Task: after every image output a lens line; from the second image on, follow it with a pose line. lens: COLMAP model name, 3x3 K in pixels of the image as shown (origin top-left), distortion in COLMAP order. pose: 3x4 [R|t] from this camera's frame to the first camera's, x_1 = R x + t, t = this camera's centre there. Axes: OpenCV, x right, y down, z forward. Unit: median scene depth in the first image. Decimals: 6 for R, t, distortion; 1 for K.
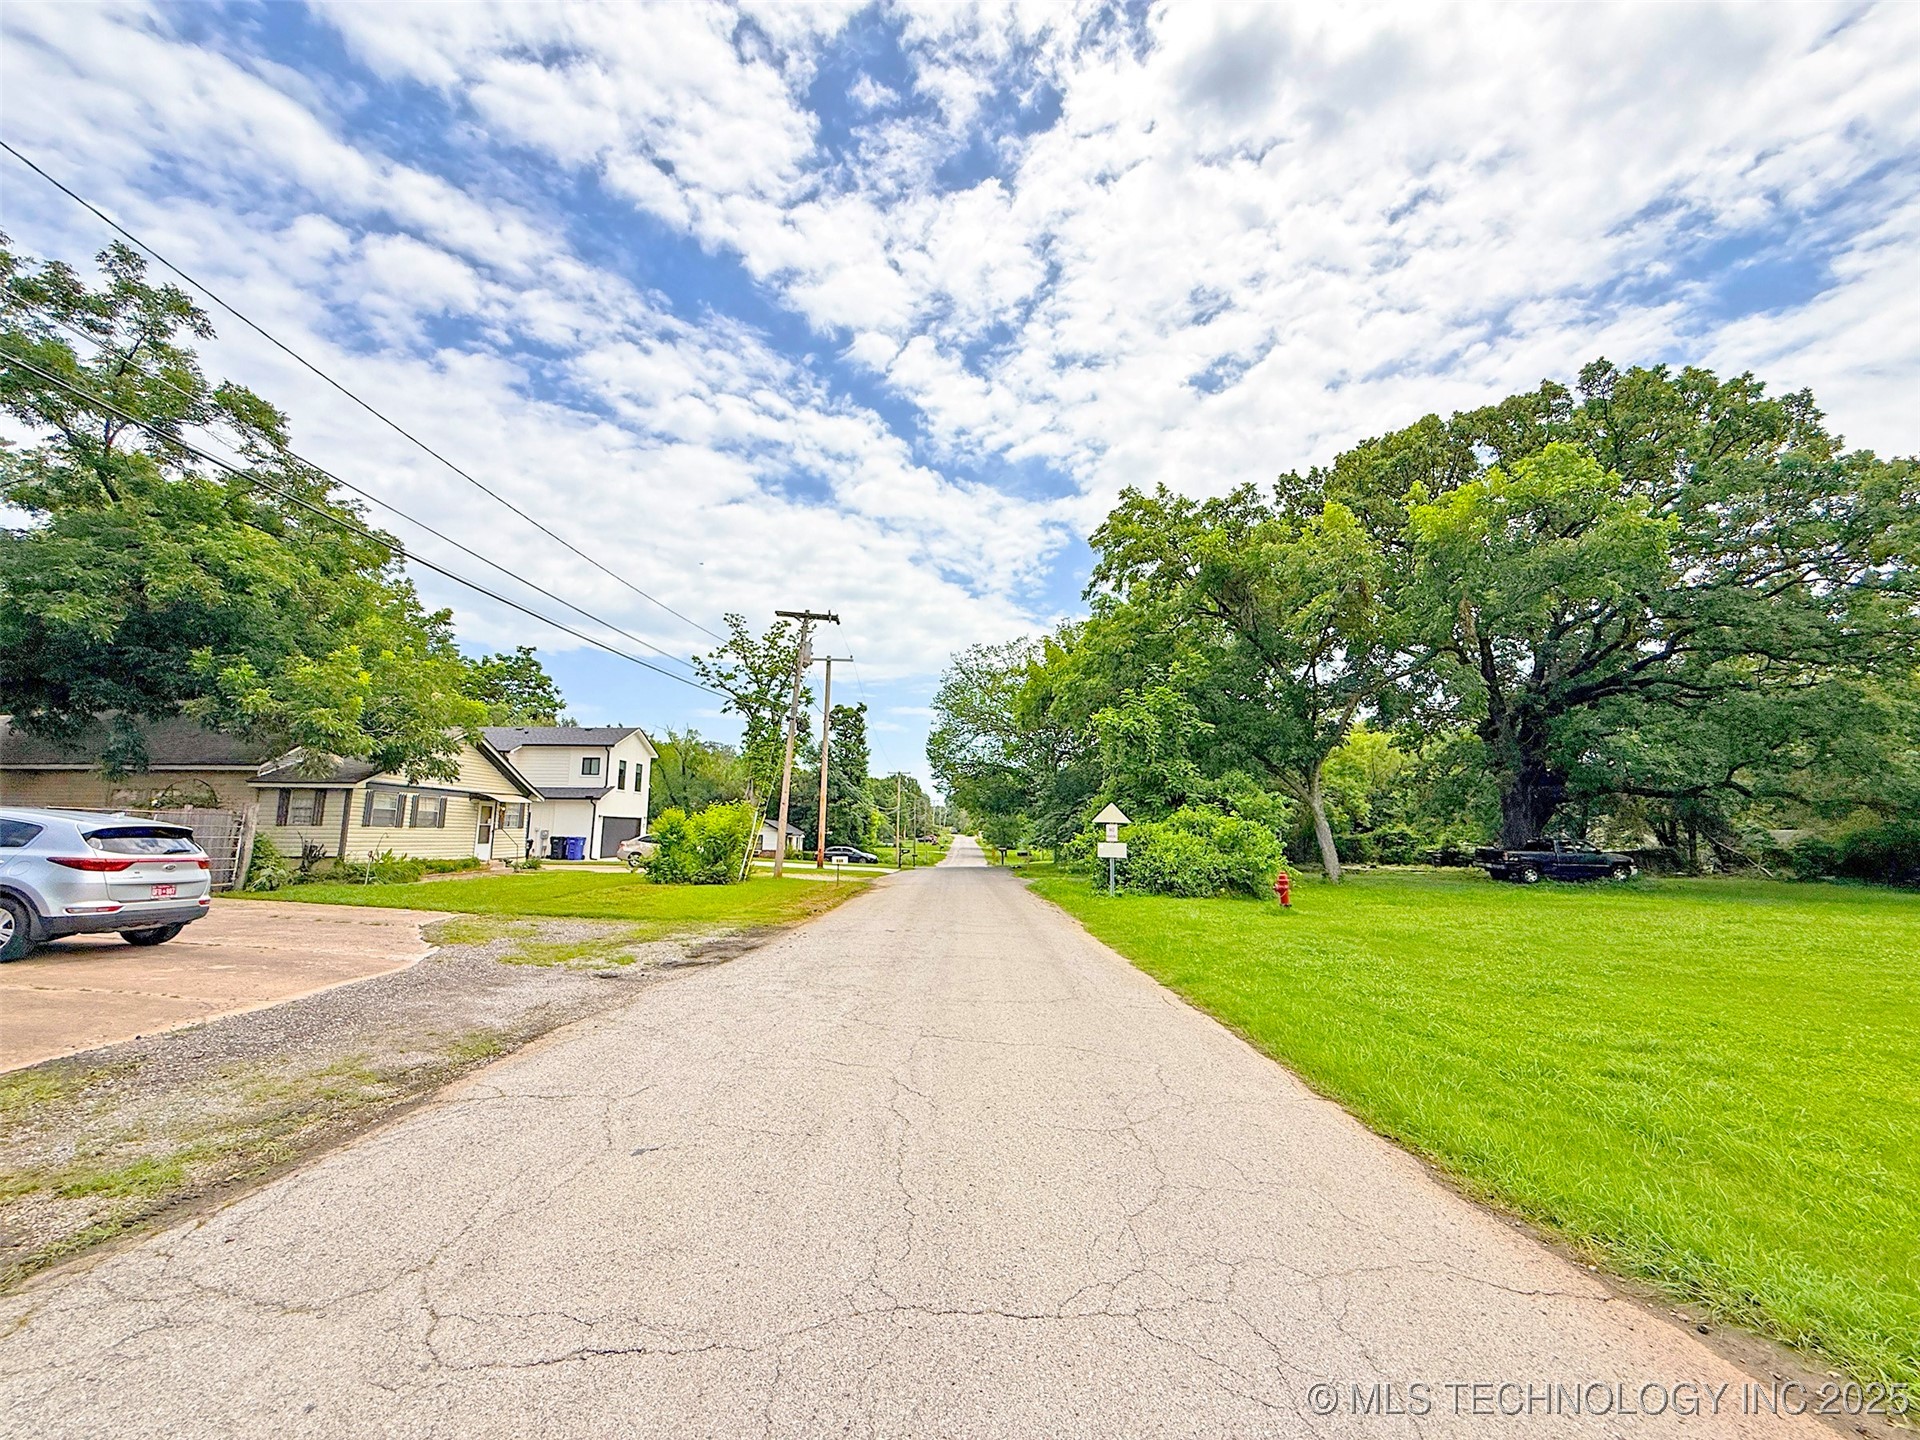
lens RADIAL K [[771.6, 0, 960.0], [0, 771.6, 720.0], [0, 0, 1]] dist [0.000920, -0.000070]
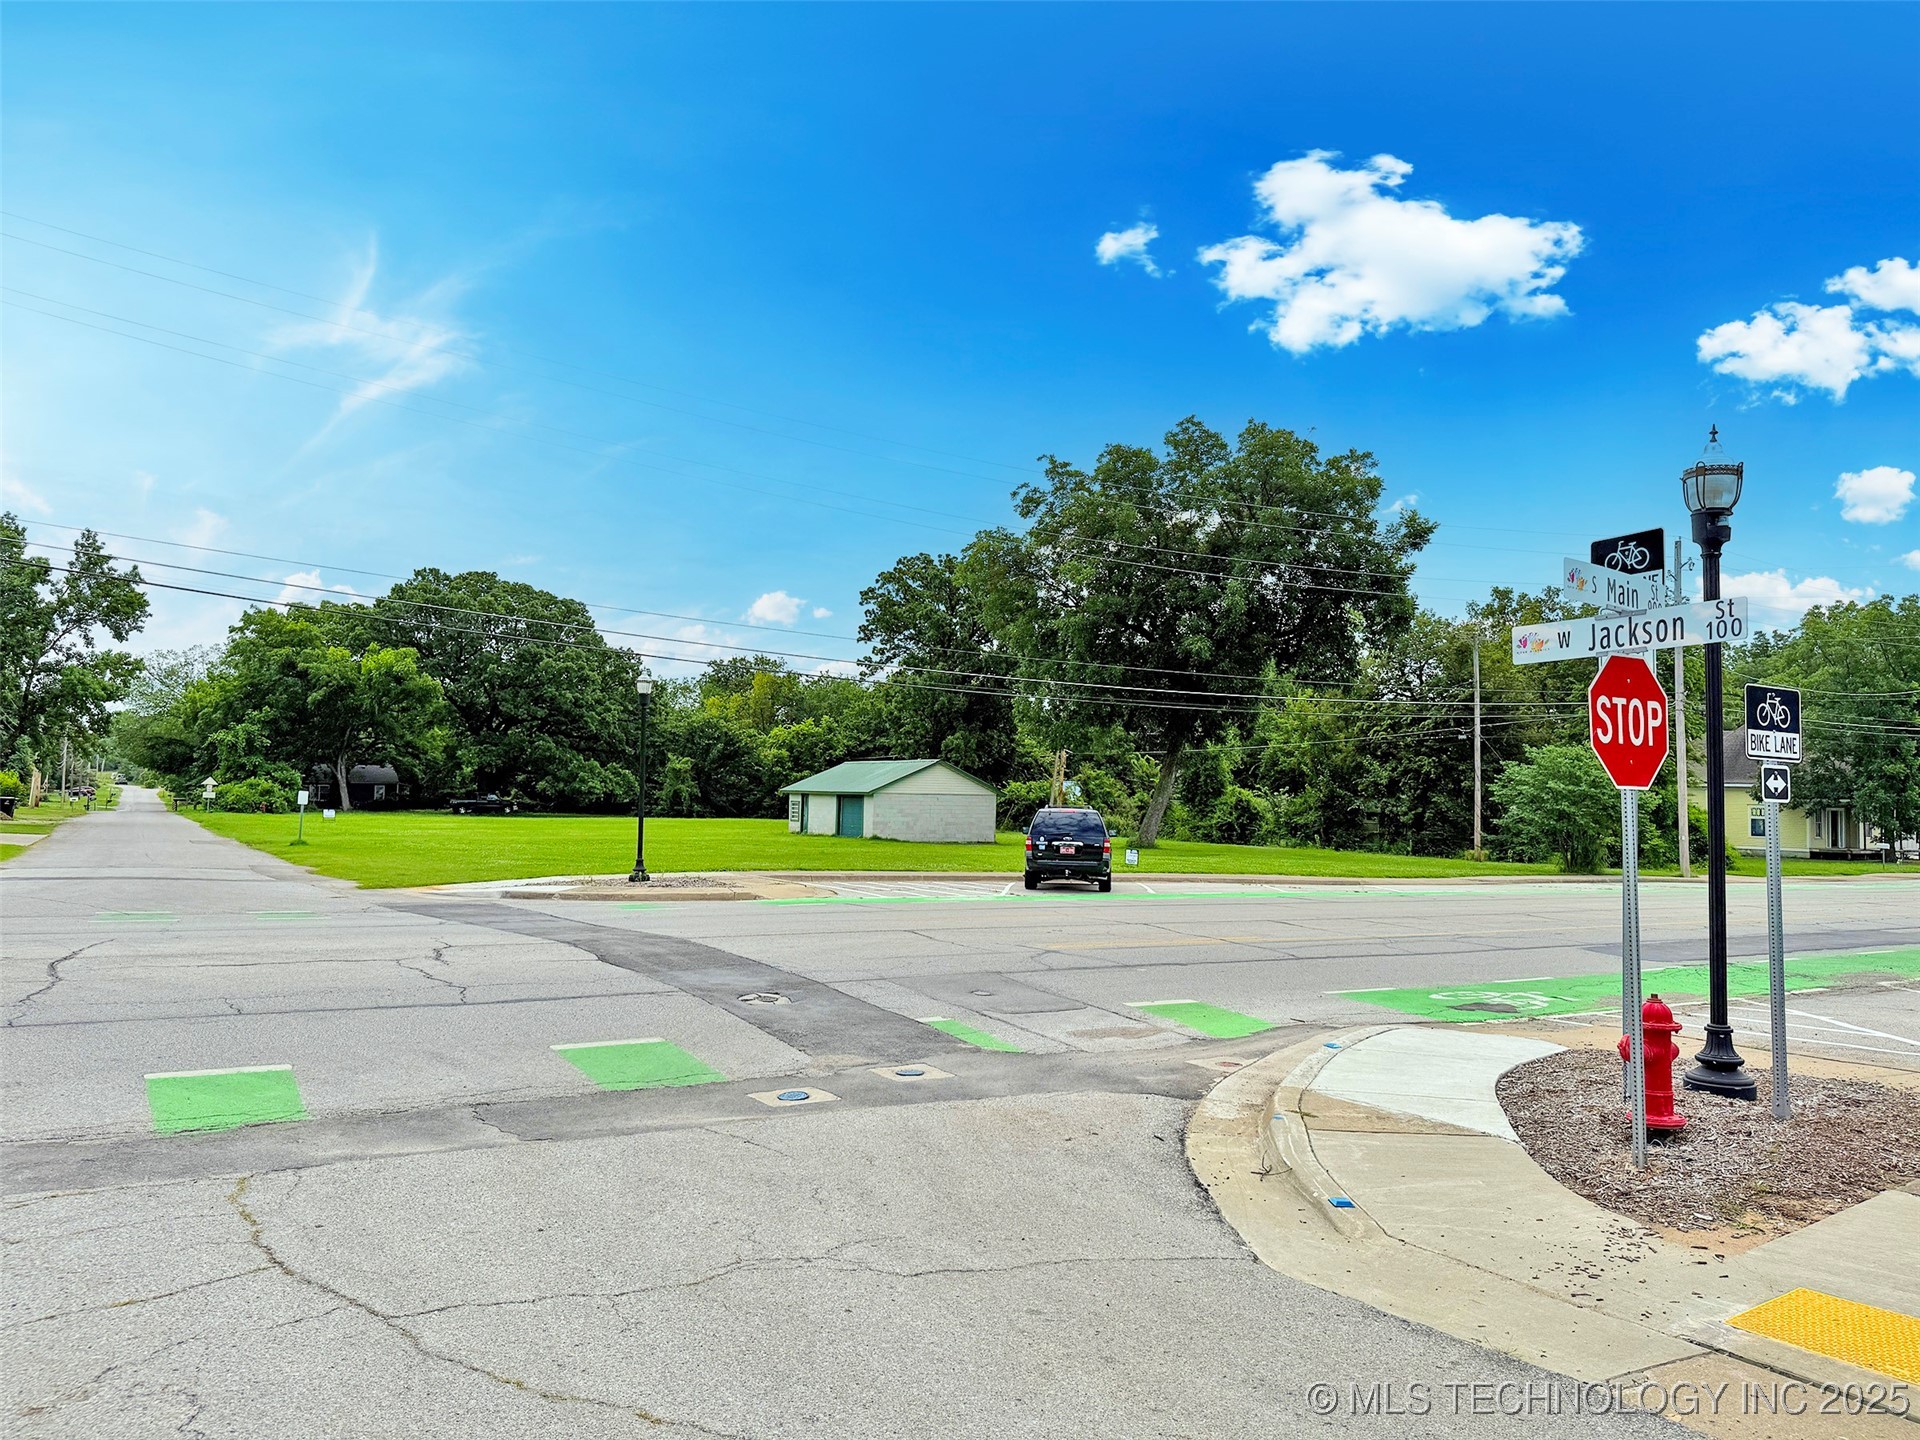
lens RADIAL K [[1389.7, 0, 959.8], [0, 1389.7, 747.0], [0, 0, 1]] dist [0.125066, -0.221053]
pose [[0.847783, 0.026391, 0.529687, -0.157444], [-0.087825, 0.991958, 0.091143, -0.540228], [-0.523021, -0.123789, 0.843282, -3.601099]]
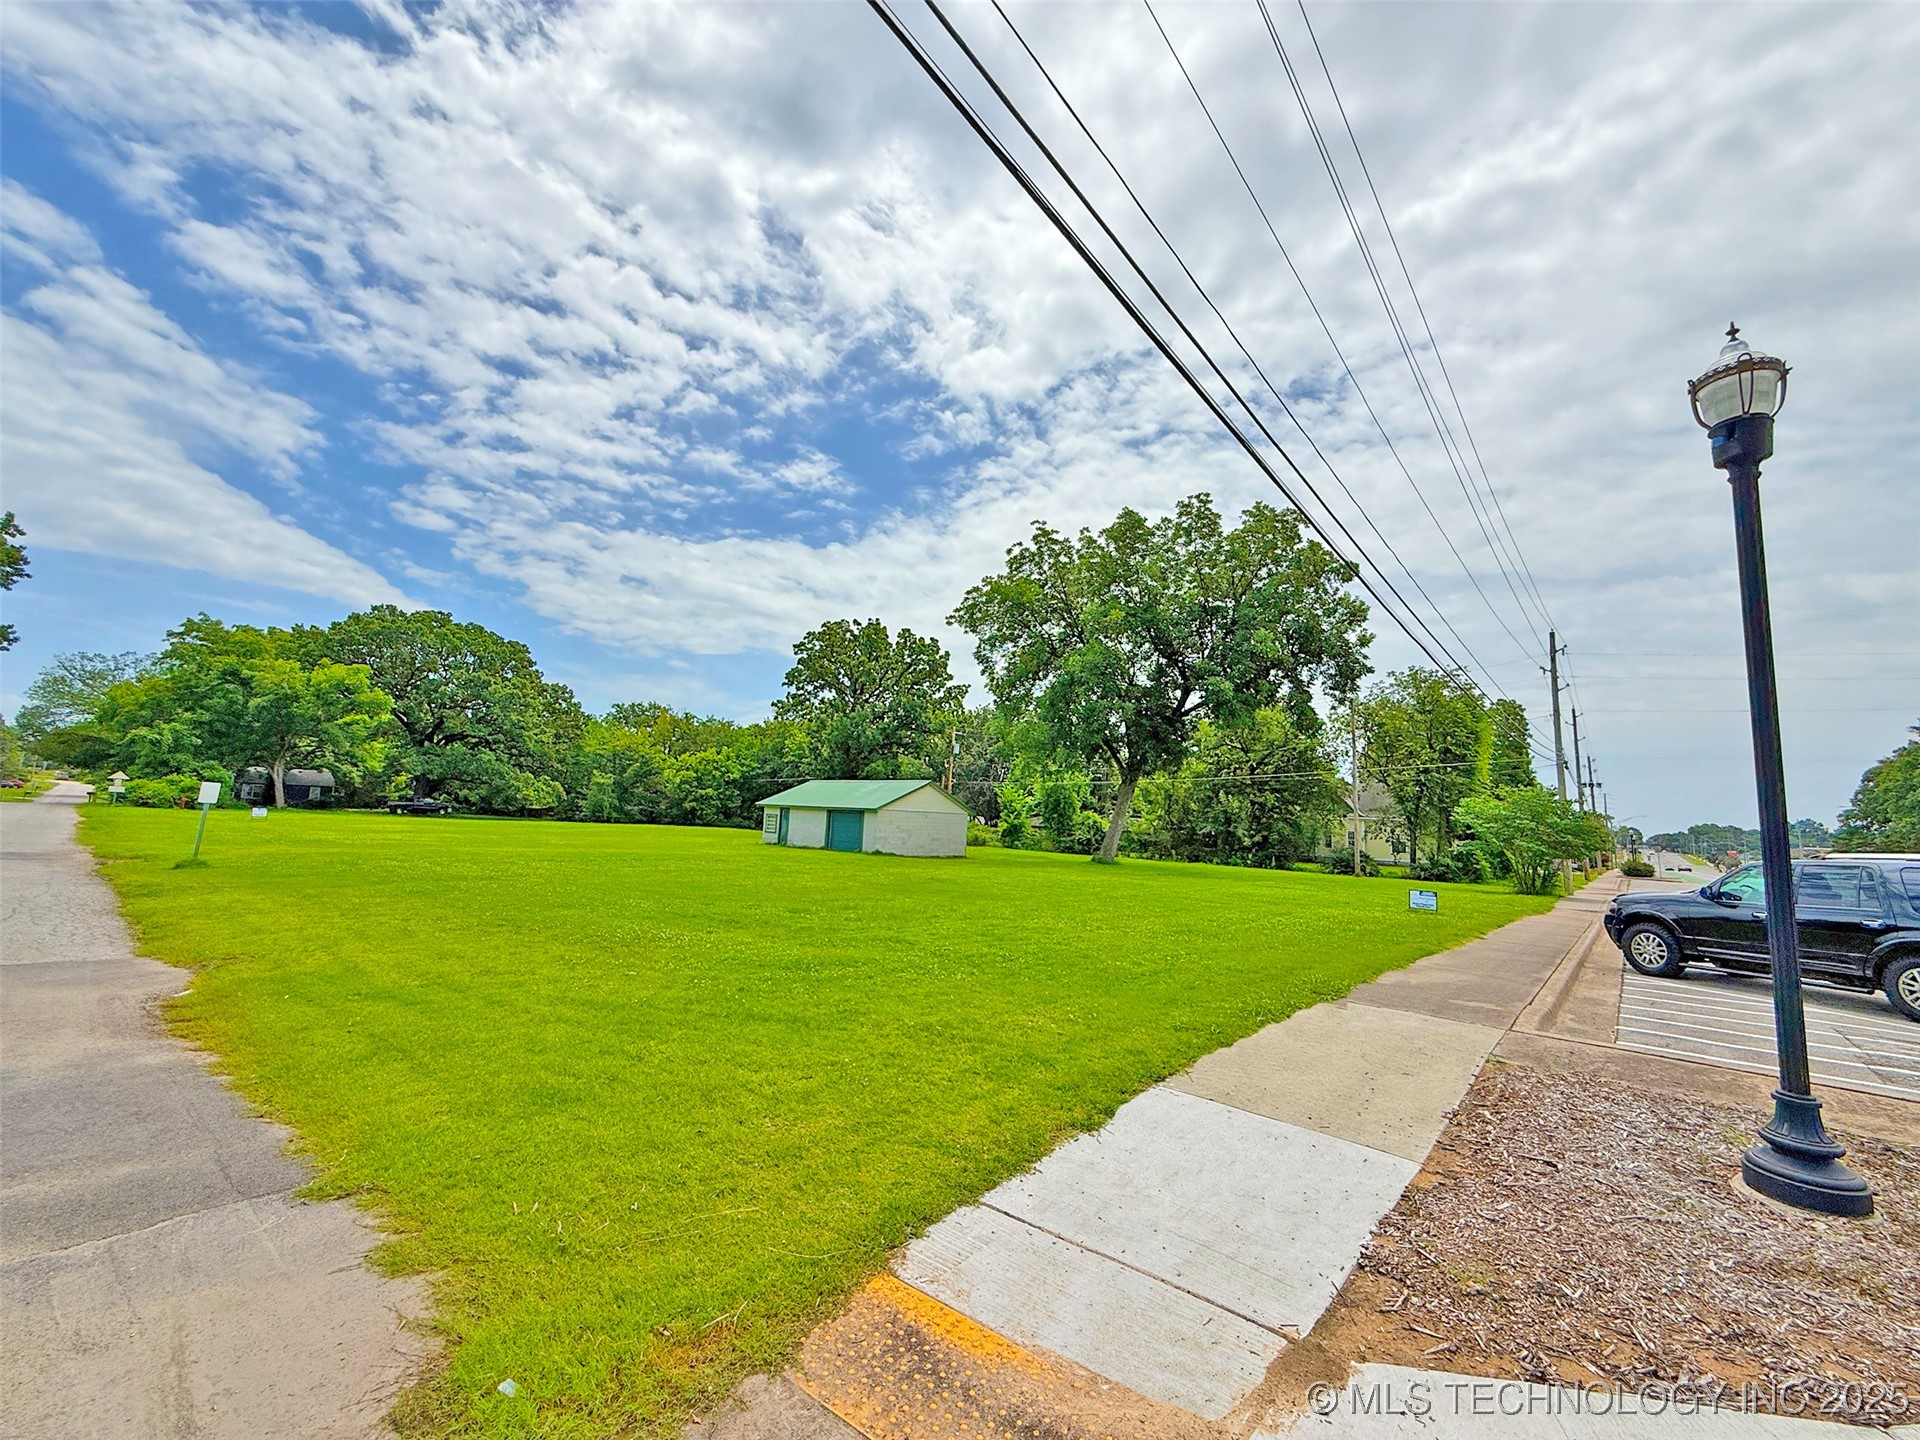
lens RADIAL K [[766.9, 0, 953.2], [0, 766.9, 716.5], [0, 0, 1]] dist [0.000452, 0.000053]
pose [[0.647877, 0.124502, 0.751502, 0.037578], [-0.149812, 0.988111, -0.034547, -0.344600], [-0.746868, -0.090201, 0.658826, -2.364490]]
